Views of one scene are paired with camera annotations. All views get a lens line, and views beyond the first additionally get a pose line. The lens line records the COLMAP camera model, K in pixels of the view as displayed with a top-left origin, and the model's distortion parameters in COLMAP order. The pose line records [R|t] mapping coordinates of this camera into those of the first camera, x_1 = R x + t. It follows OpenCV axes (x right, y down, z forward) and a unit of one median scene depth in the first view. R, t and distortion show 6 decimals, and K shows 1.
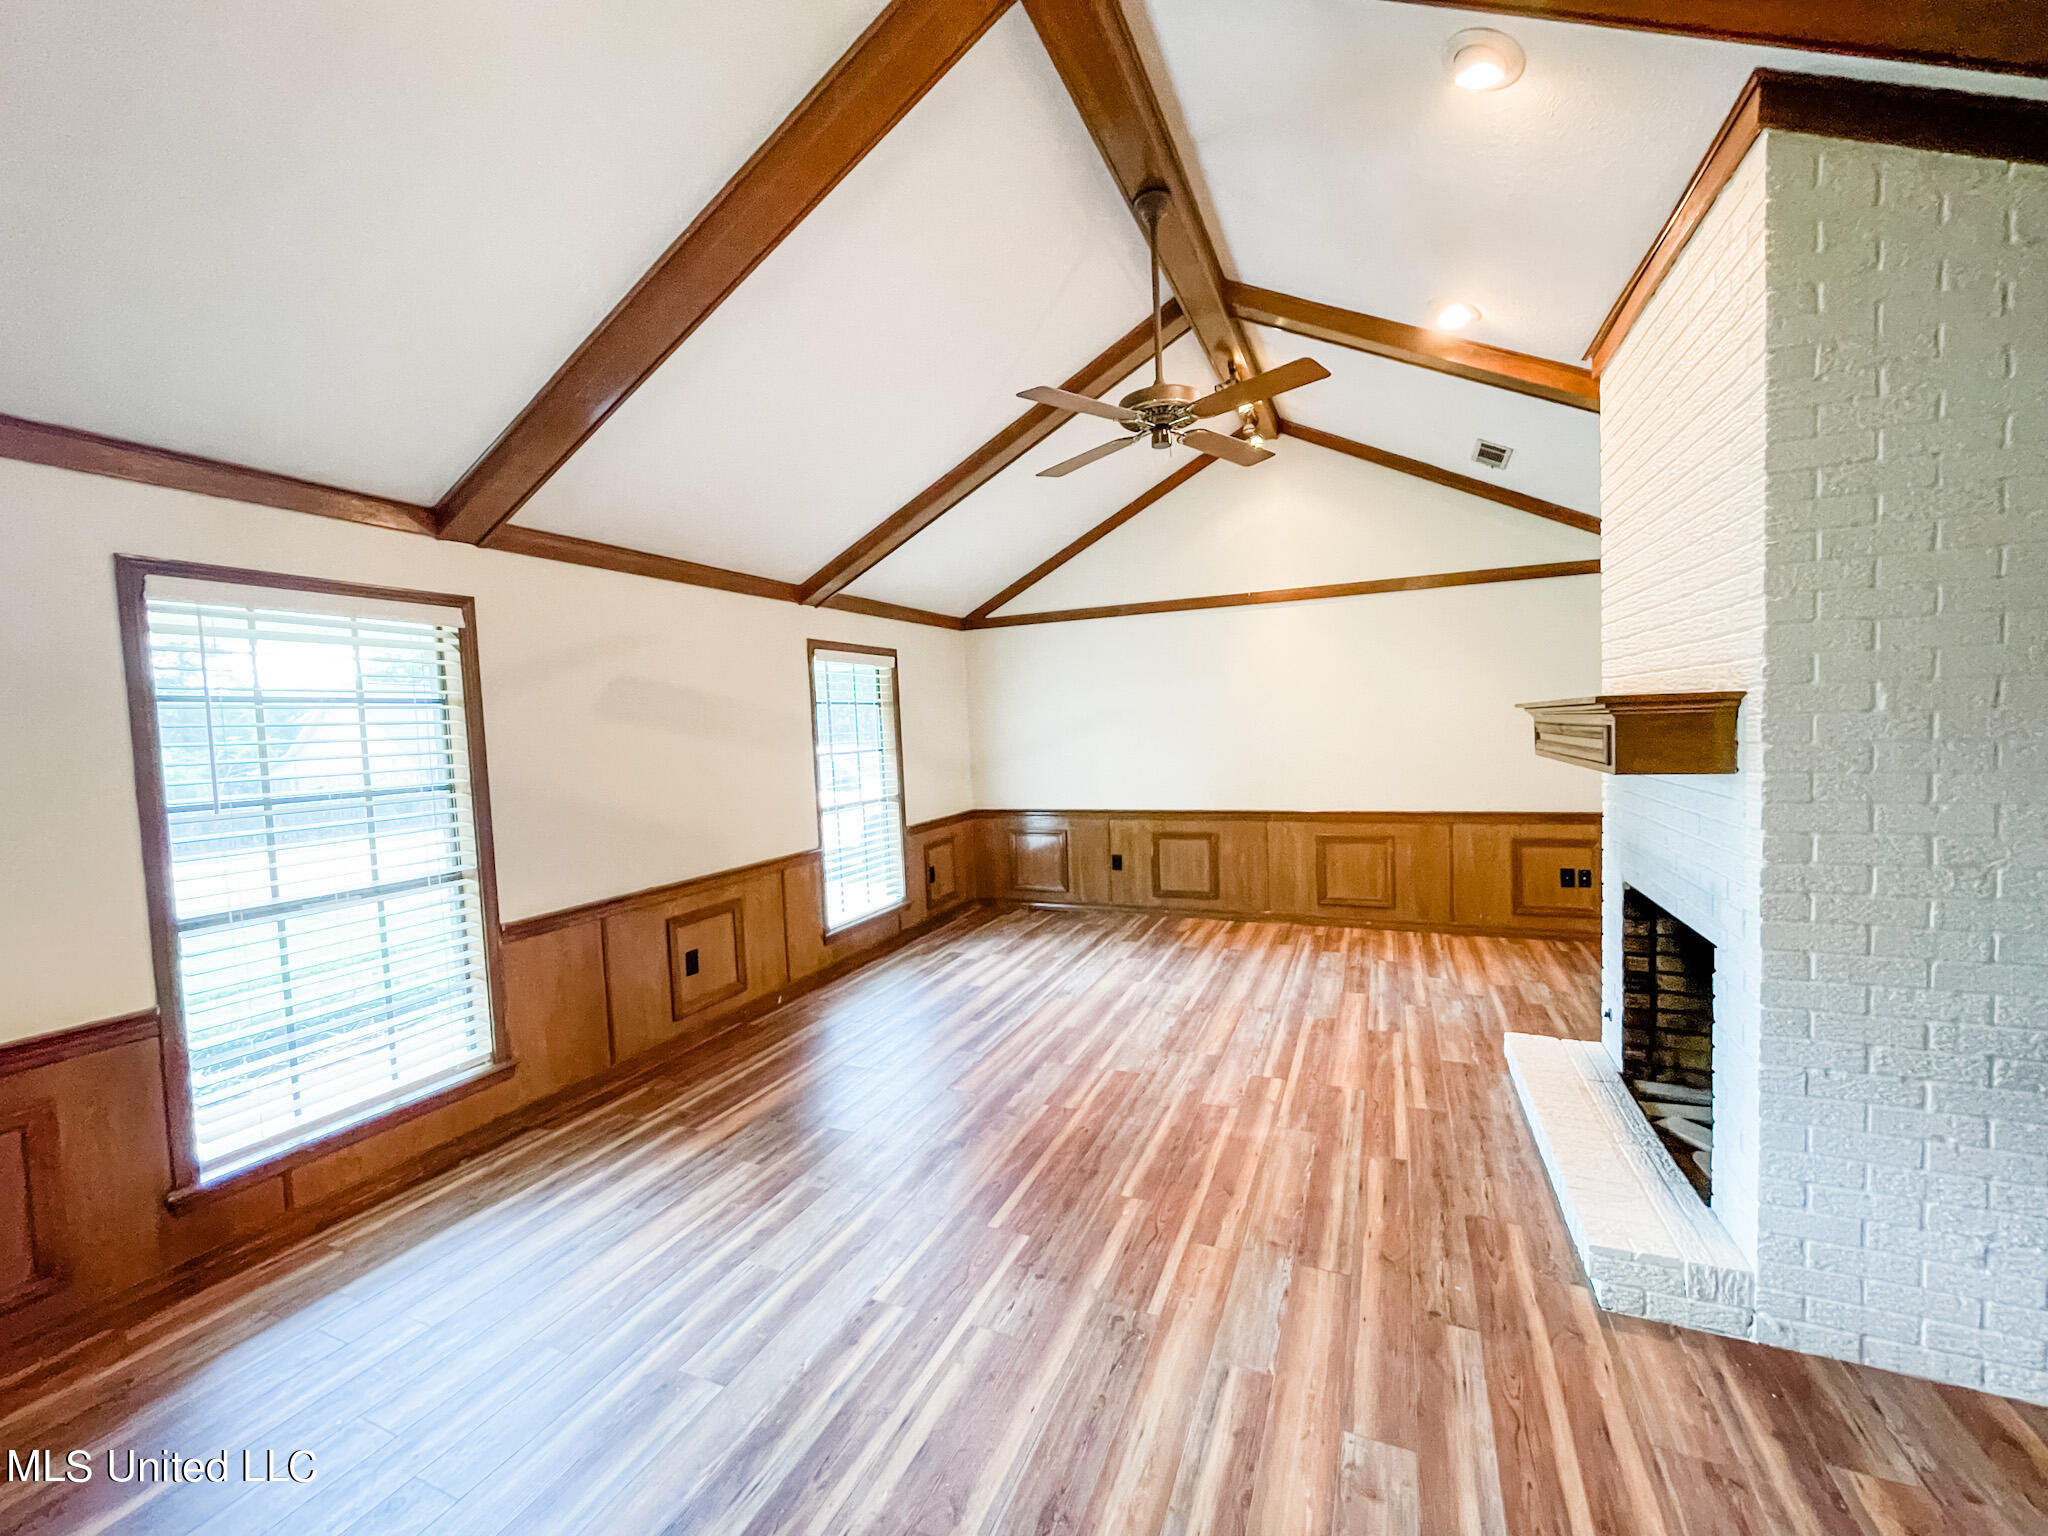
lens RADIAL K [[829.5, 0, 1020.6], [0, 829.5, 768.6], [0, 0, 1]] dist [-0.001205, -0.000166]
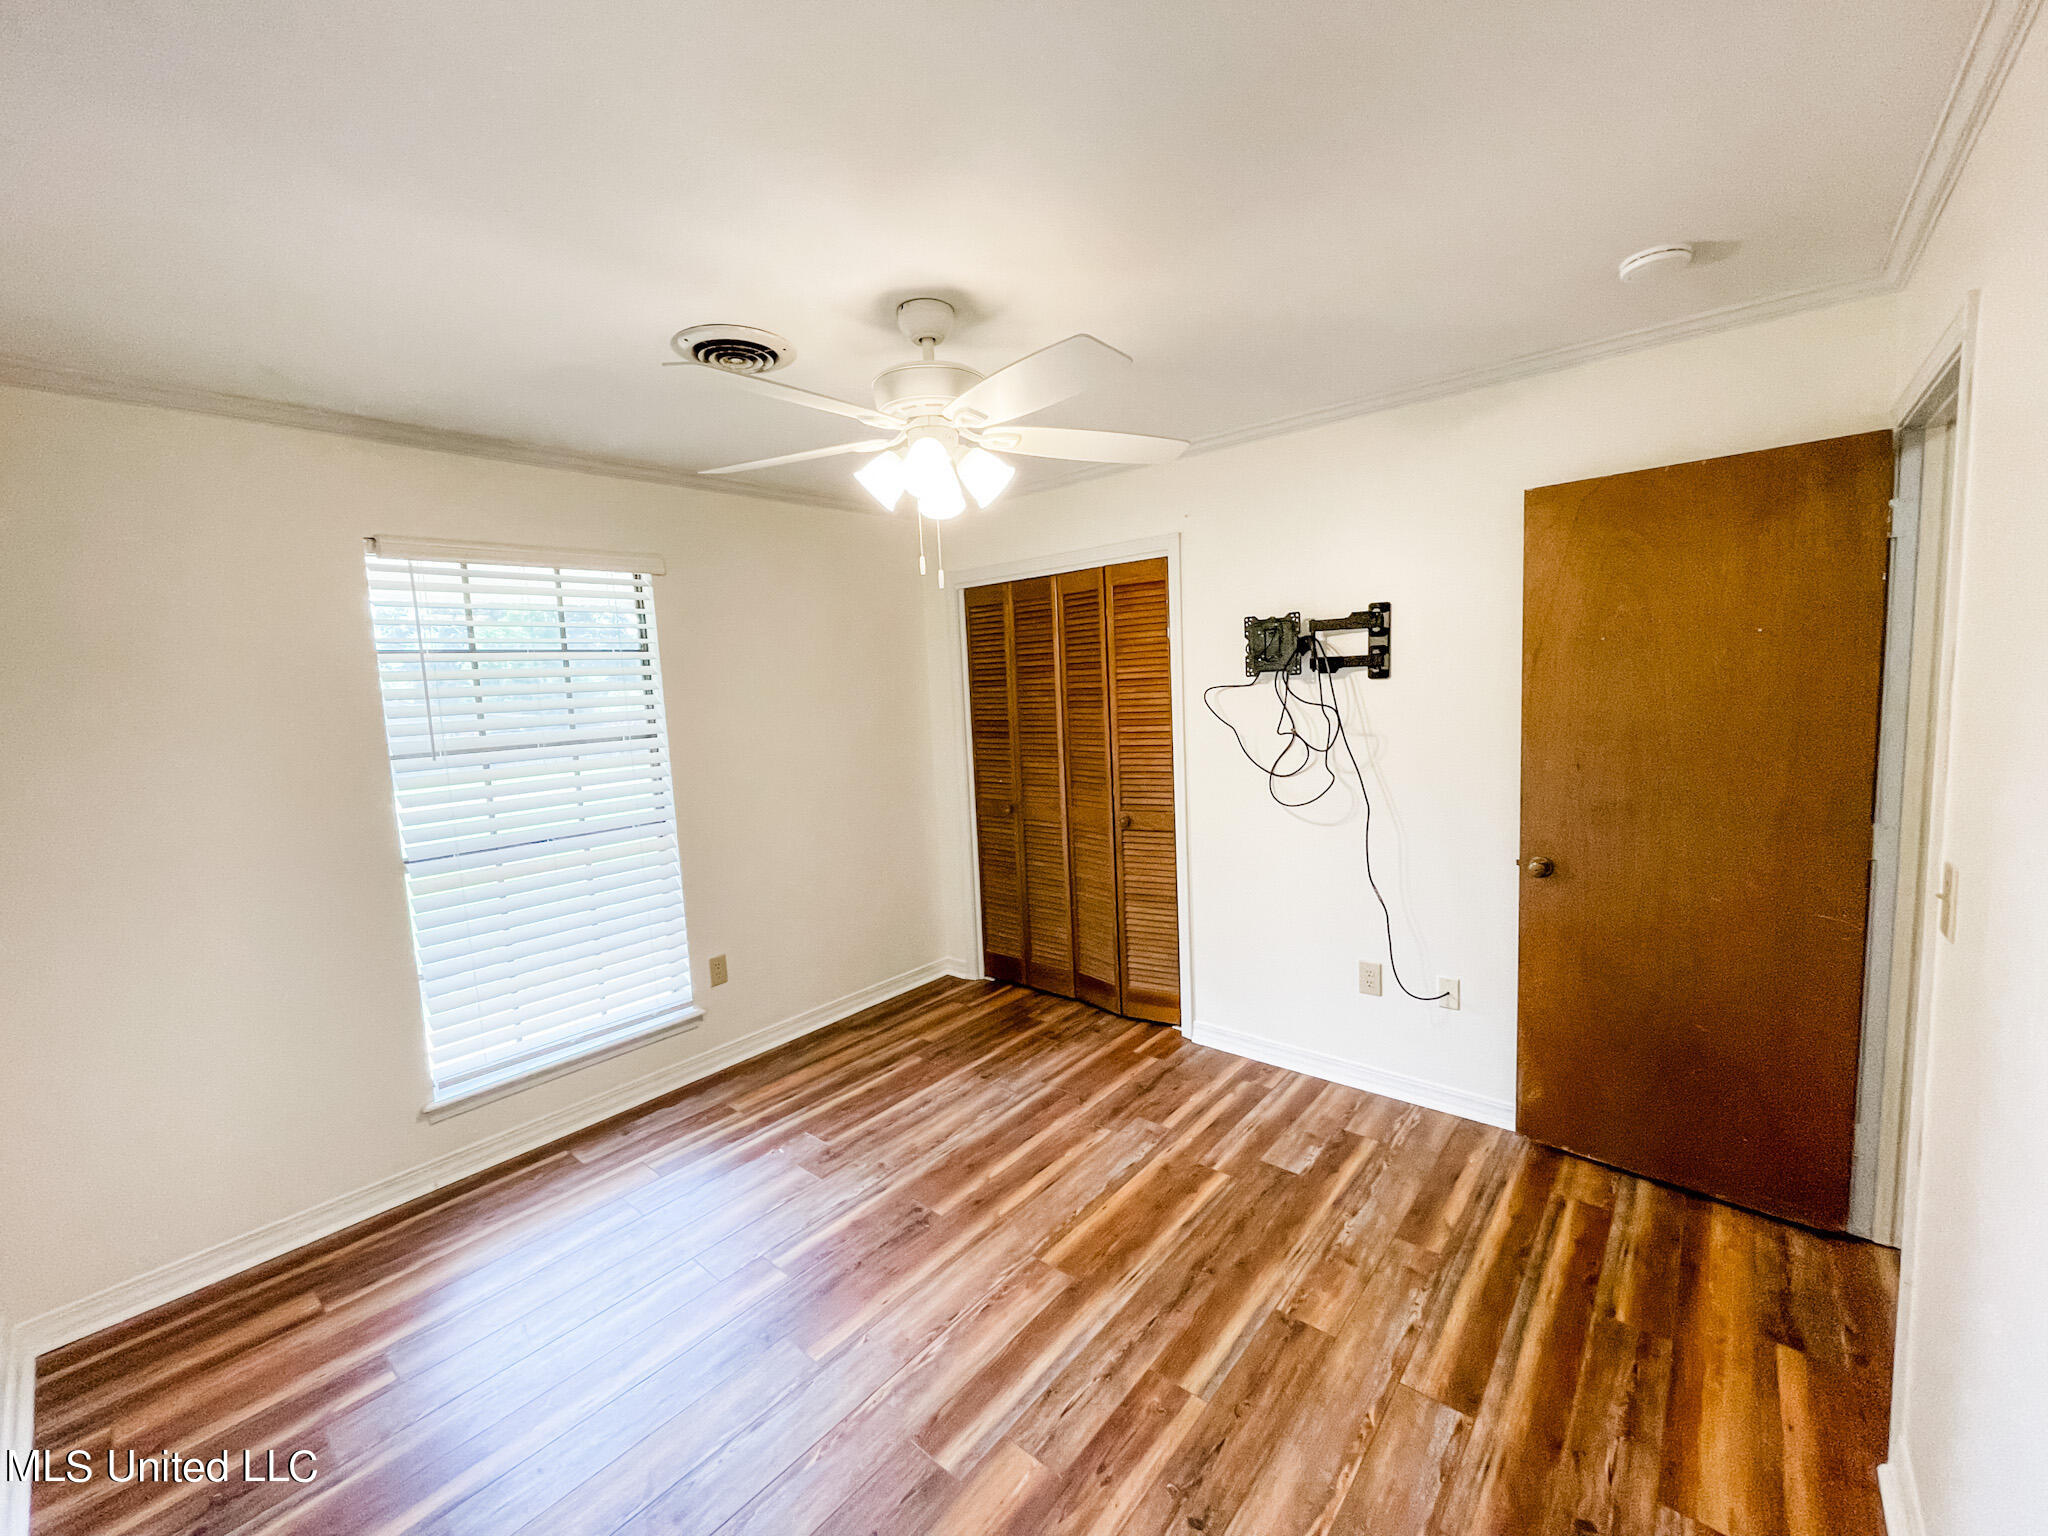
lens RADIAL K [[829.5, 0, 1029.0], [0, 829.5, 768.3], [0, 0, 1]] dist [-0.001205, -0.000166]
pose [[0.943169, 0.030362, -0.330923, 0.098887], [-0.007246, 0.997460, 0.070864, -0.016059], [0.332234, -0.064439, 0.940993, 0.241807]]
